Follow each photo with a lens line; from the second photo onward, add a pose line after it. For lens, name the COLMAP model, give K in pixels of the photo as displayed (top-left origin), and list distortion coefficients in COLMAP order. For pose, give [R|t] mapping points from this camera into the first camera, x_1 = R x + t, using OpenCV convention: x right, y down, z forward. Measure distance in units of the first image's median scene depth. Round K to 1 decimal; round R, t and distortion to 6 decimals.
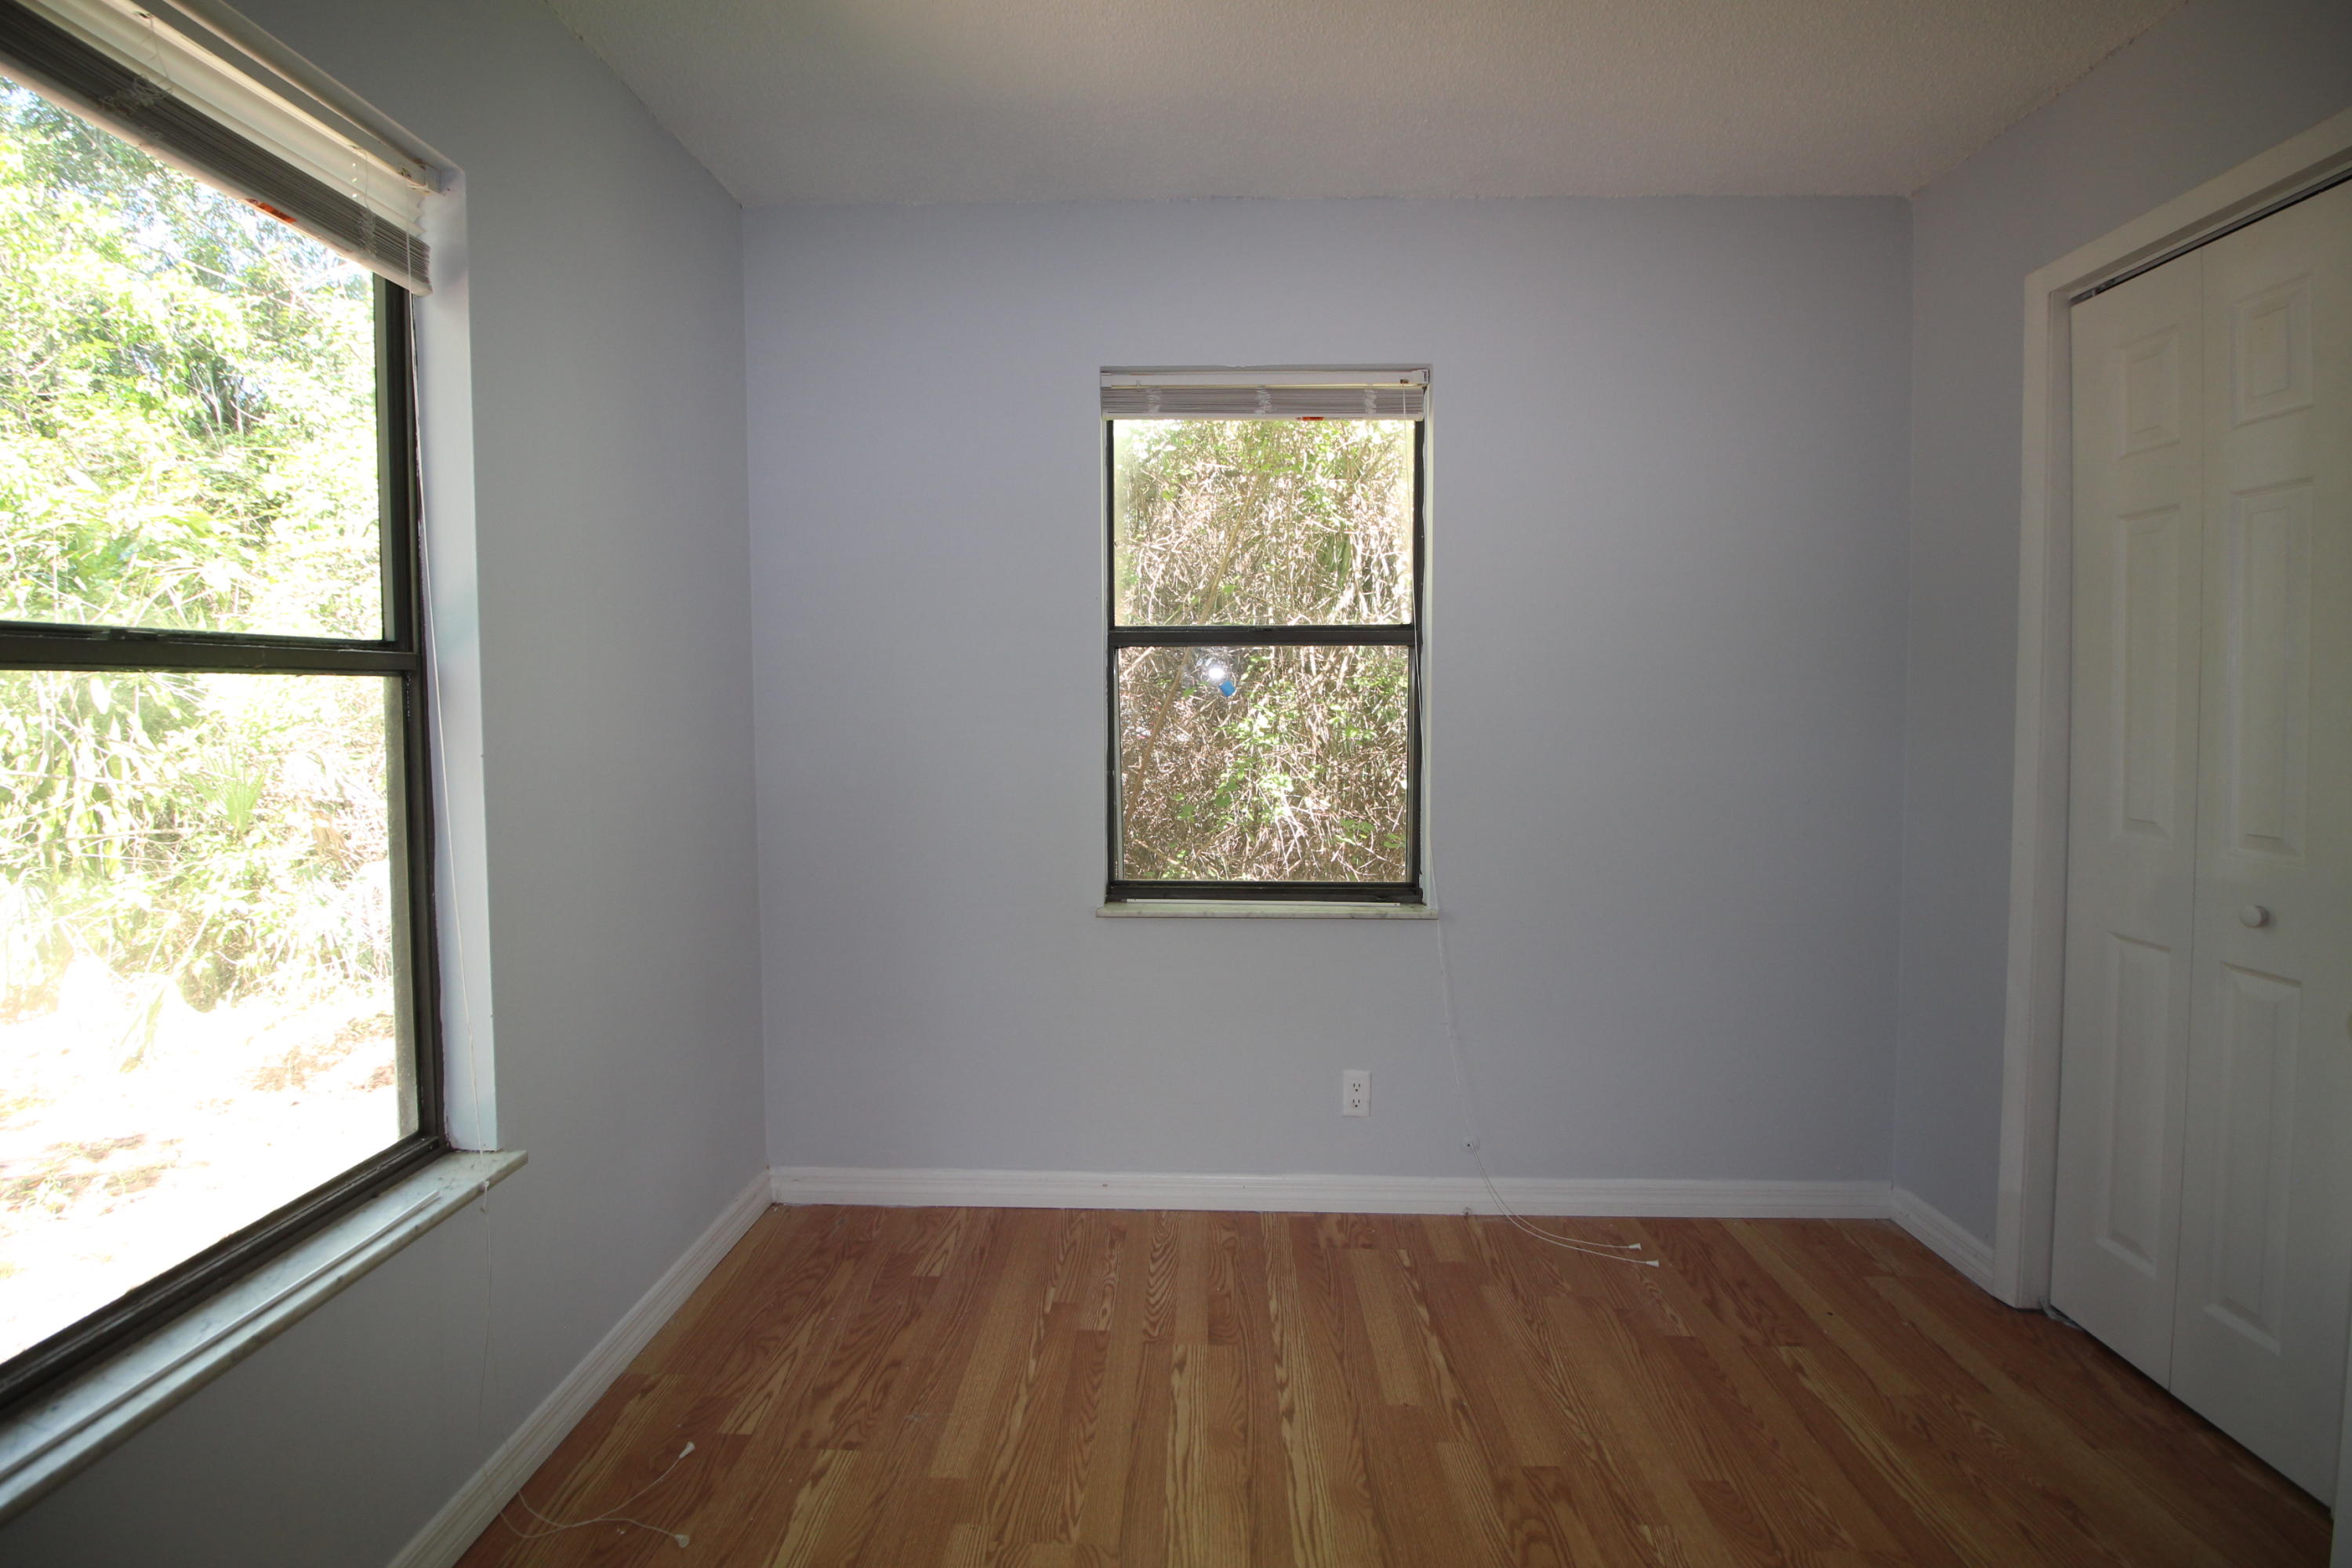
lens RADIAL K [[1084.3, 0, 1174.1], [0, 1084.3, 754.9], [0, 0, 1]] dist [0.001858, -0.014878]
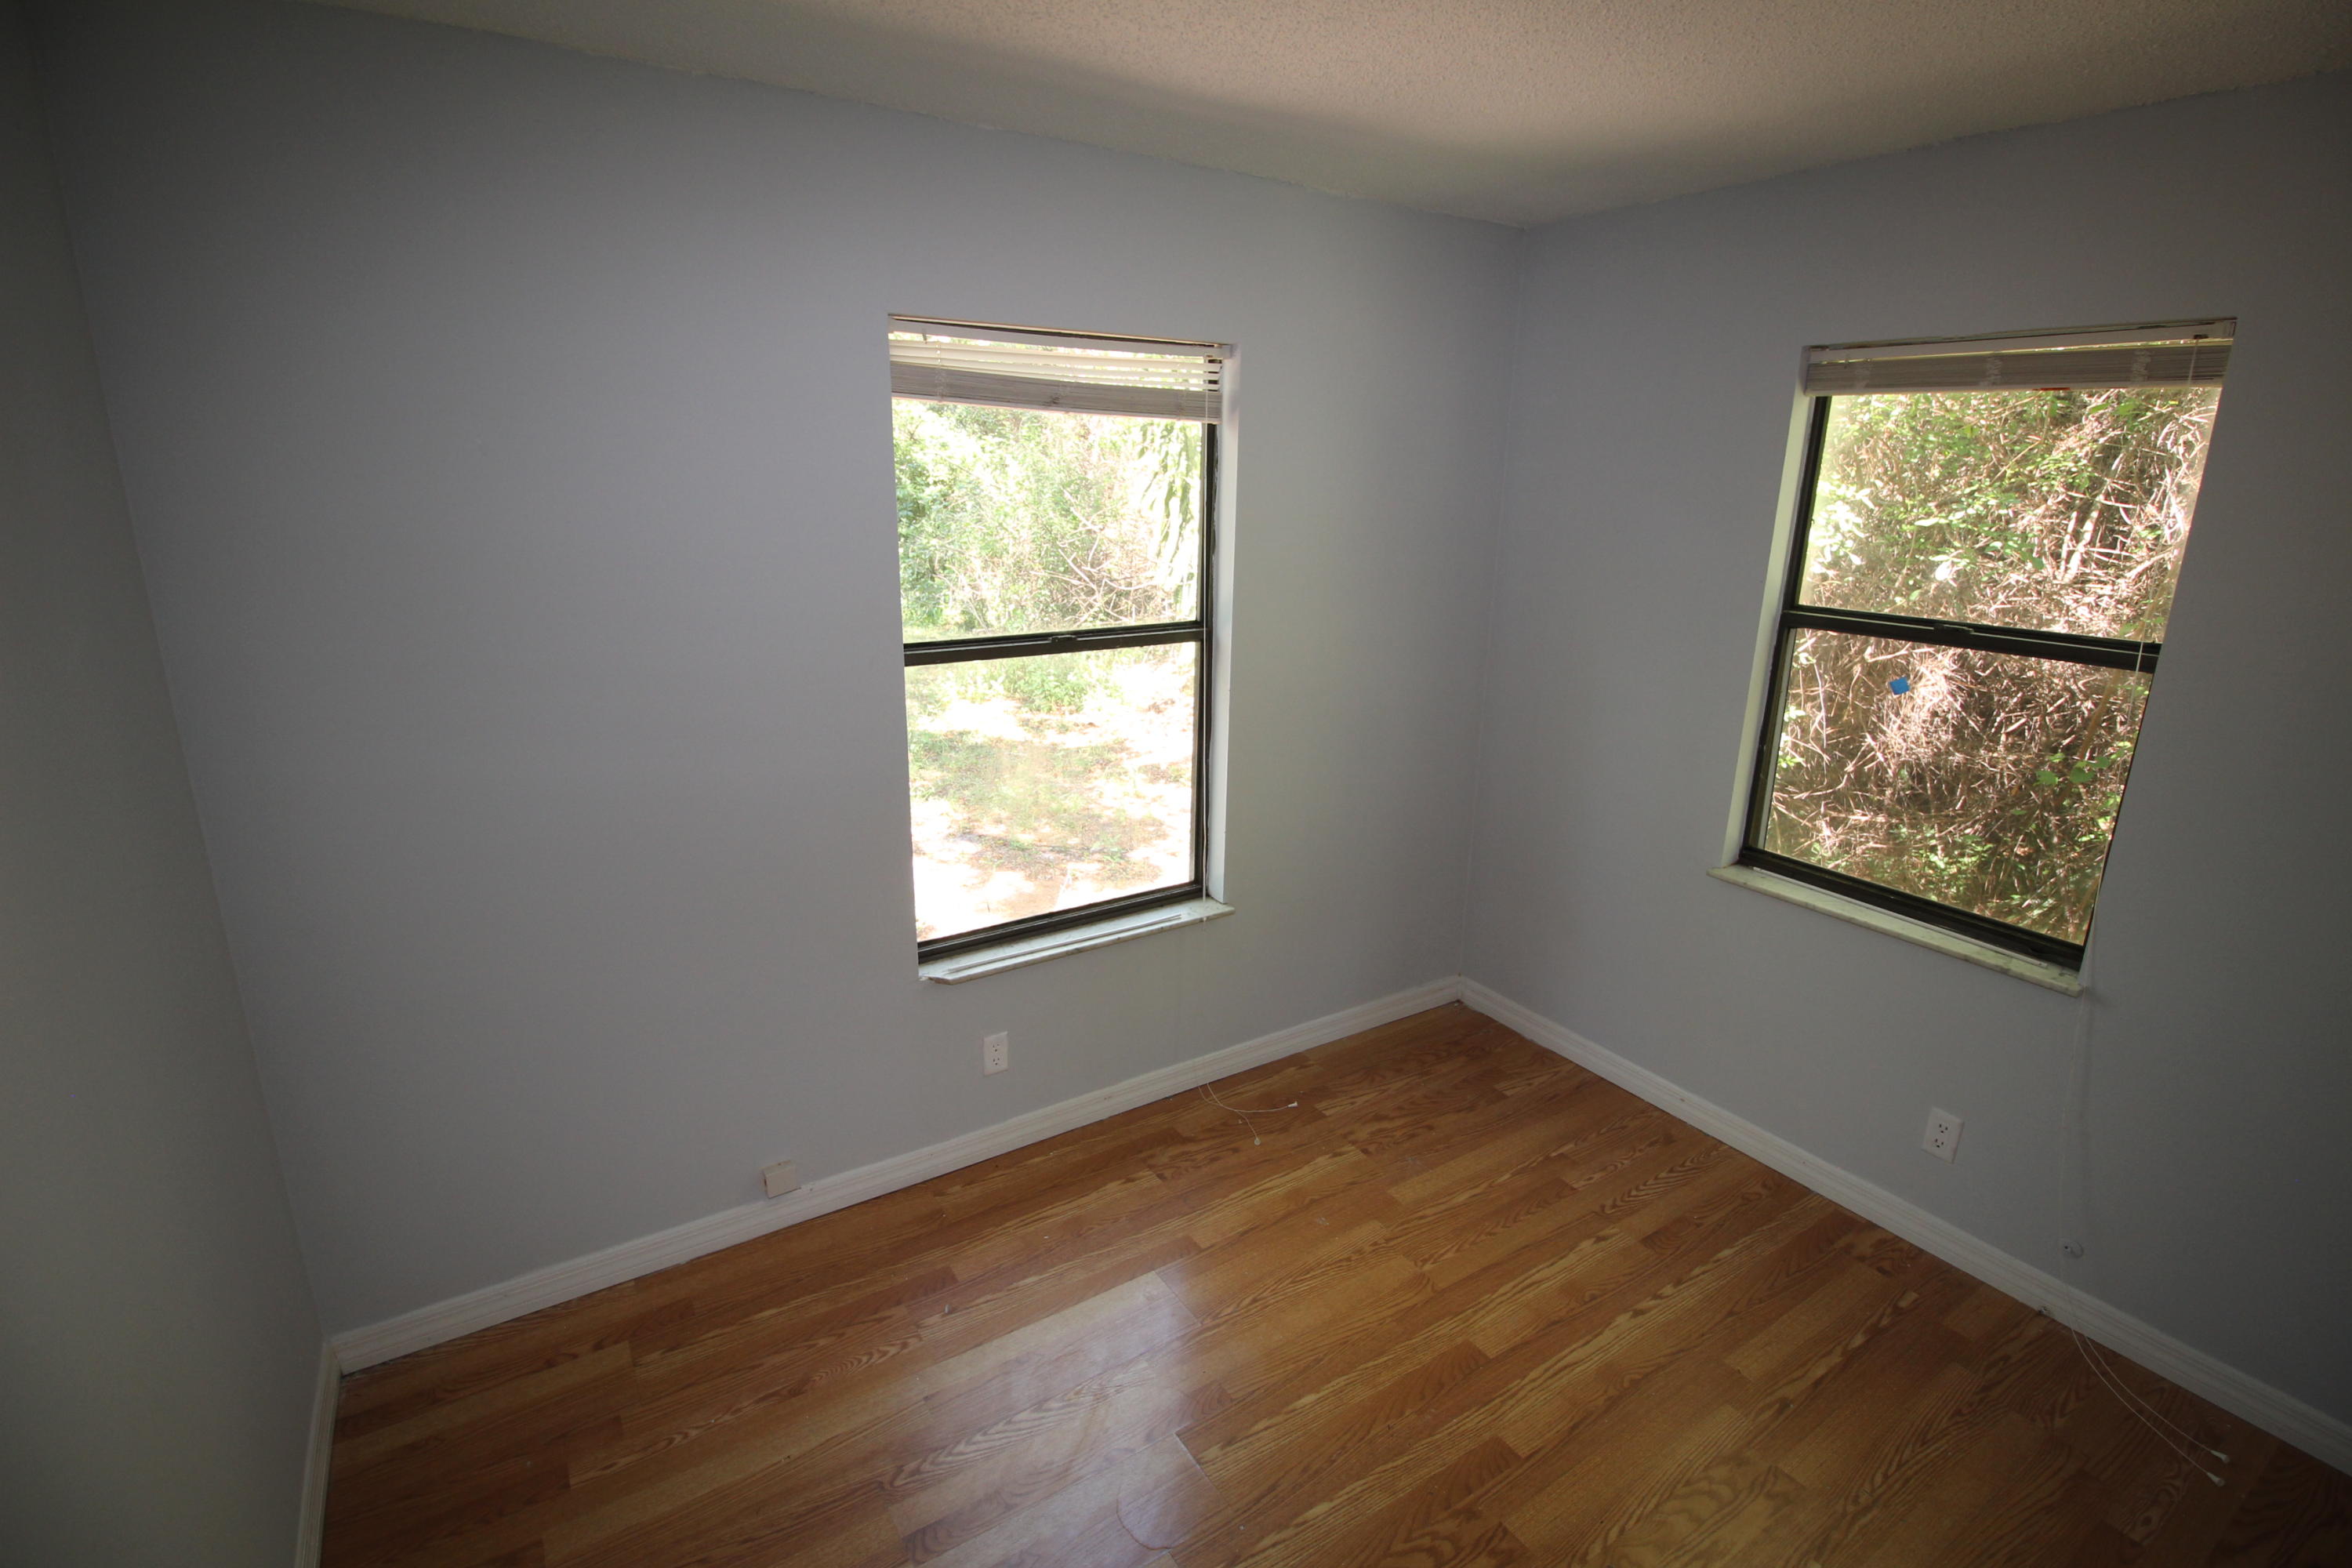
lens RADIAL K [[1084.3, 0, 1174.1], [0, 1084.3, 754.9], [0, 0, 1]] dist [0.001858, -0.014878]
pose [[0.569674, 0.215629, -0.793080, 0.601708], [-0.061227, 0.973422, 0.220682, -0.229721], [0.819587, -0.077159, 0.567735, -0.073870]]
